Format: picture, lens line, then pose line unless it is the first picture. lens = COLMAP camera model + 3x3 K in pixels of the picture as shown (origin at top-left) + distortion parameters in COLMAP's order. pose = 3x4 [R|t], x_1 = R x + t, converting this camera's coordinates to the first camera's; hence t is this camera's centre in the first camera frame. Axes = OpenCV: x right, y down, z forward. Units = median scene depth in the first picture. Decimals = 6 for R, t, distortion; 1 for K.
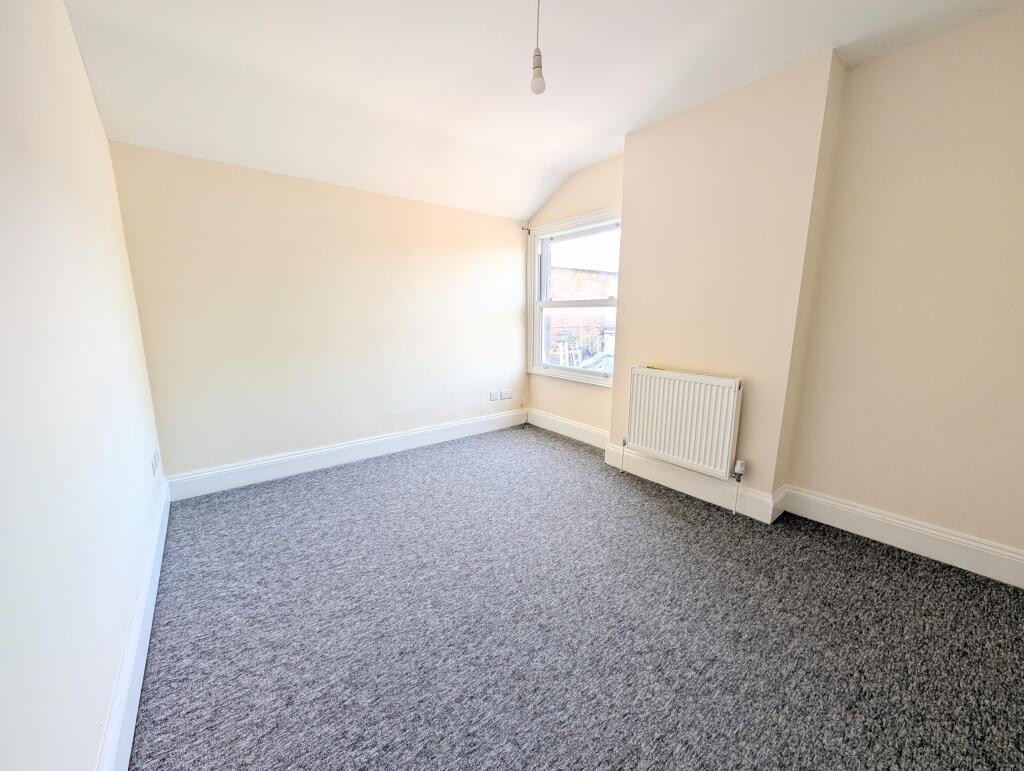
lens RADIAL K [[379.8, 0, 506.9], [0, 379.8, 384.7], [0, 0, 1]] dist [0.000408, 0.000045]
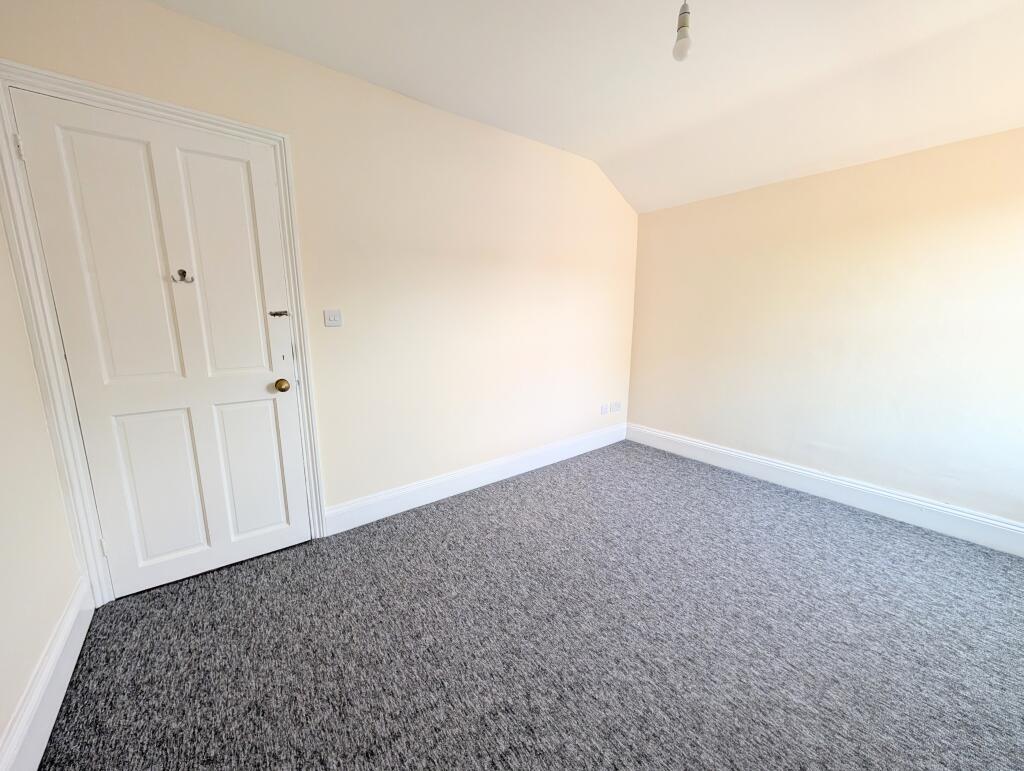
lens RADIAL K [[379.8, 0, 507.7], [0, 379.8, 385.8], [0, 0, 1]] dist [0.000408, 0.000045]
pose [[0.010023, 0.180591, -0.983507, 0.697215], [-0.184010, 0.967093, 0.175702, -0.099627], [0.982873, 0.179214, 0.042924, 0.493465]]
